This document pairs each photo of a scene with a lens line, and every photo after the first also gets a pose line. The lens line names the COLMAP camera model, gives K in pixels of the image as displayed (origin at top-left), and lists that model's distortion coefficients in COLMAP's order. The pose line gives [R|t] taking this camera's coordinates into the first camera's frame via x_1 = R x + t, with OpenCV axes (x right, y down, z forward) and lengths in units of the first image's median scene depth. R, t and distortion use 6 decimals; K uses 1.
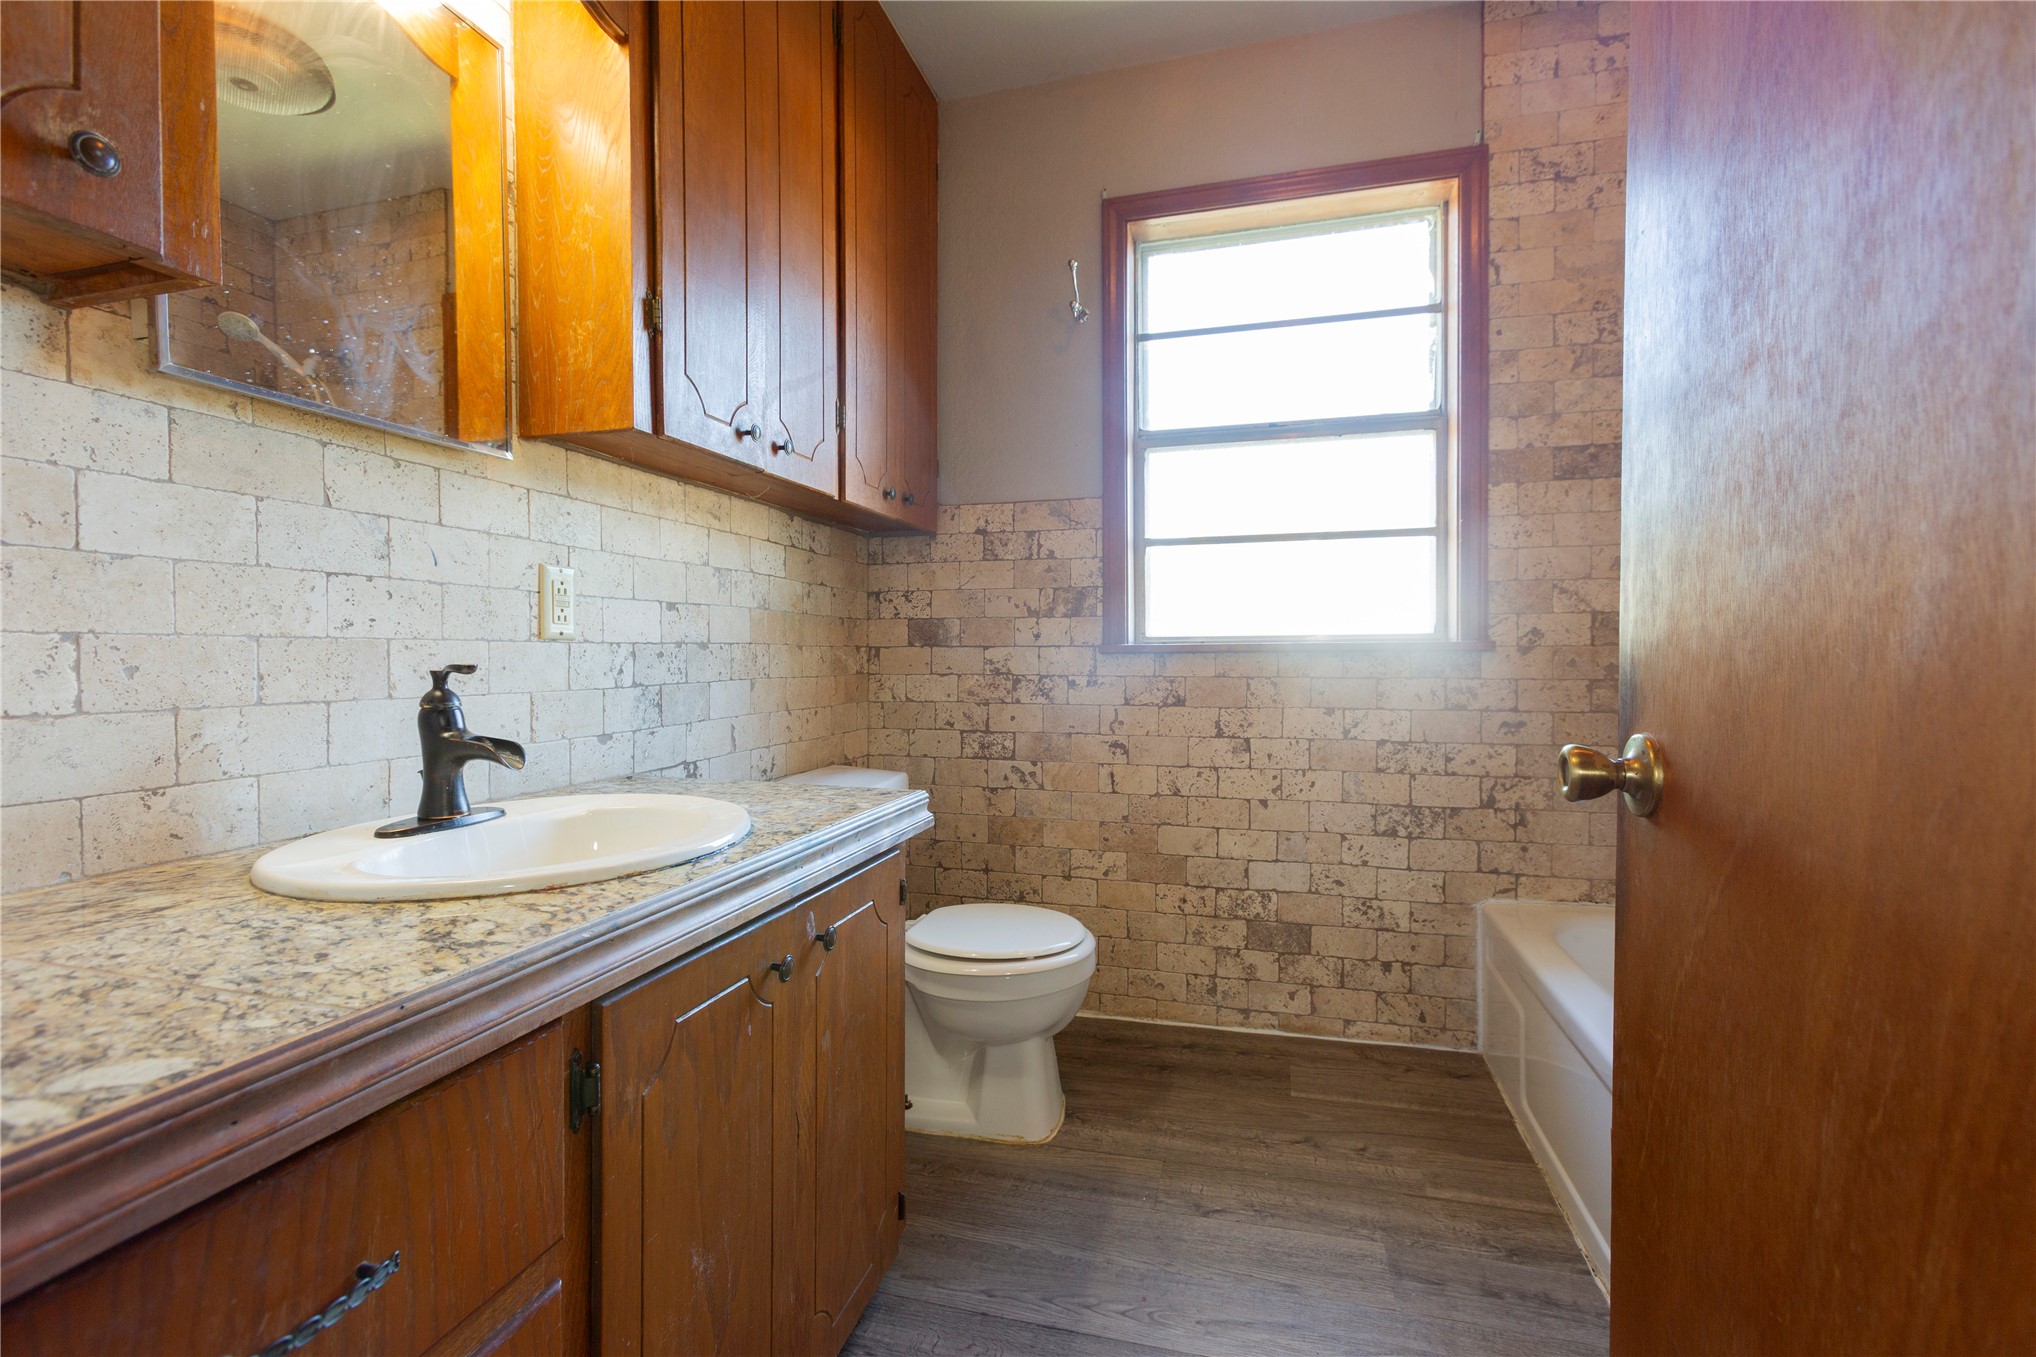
lens RADIAL K [[902.1, 0, 1012.2], [0, 902.1, 670.2], [0, 0, 1]] dist [-0.006020, 0.010611]
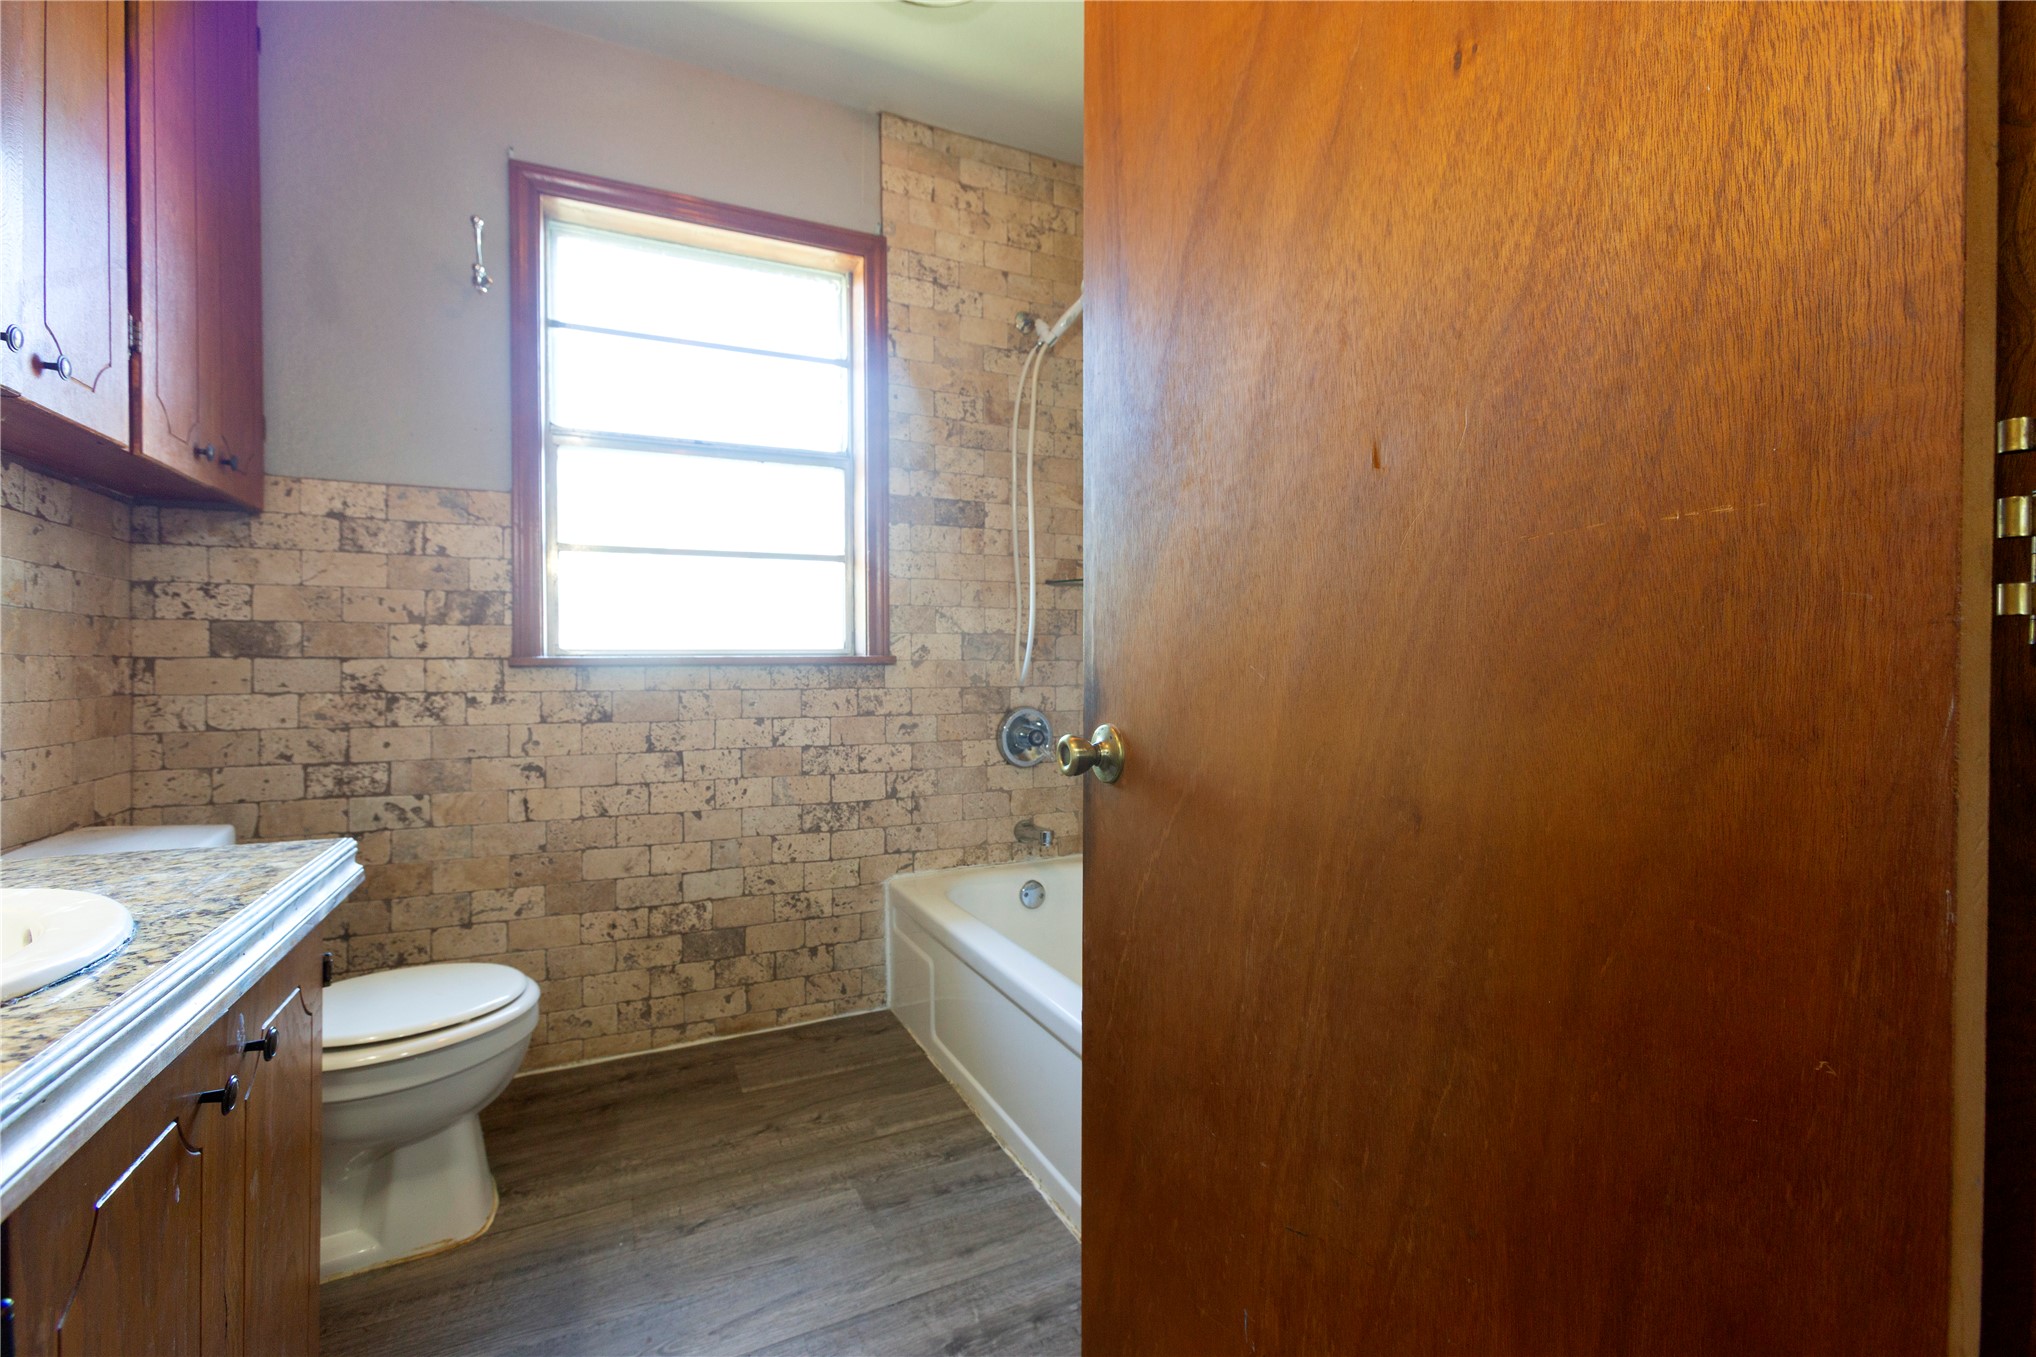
lens RADIAL K [[902.1, 0, 1005.6], [0, 902.1, 667.9], [0, 0, 1]] dist [-0.006020, 0.010611]
pose [[0.758904, -0.001525, 0.651200, -0.127613], [0.011540, 0.999872, -0.011108, -0.001817], [-0.651100, 0.015945, 0.758824, 0.007209]]
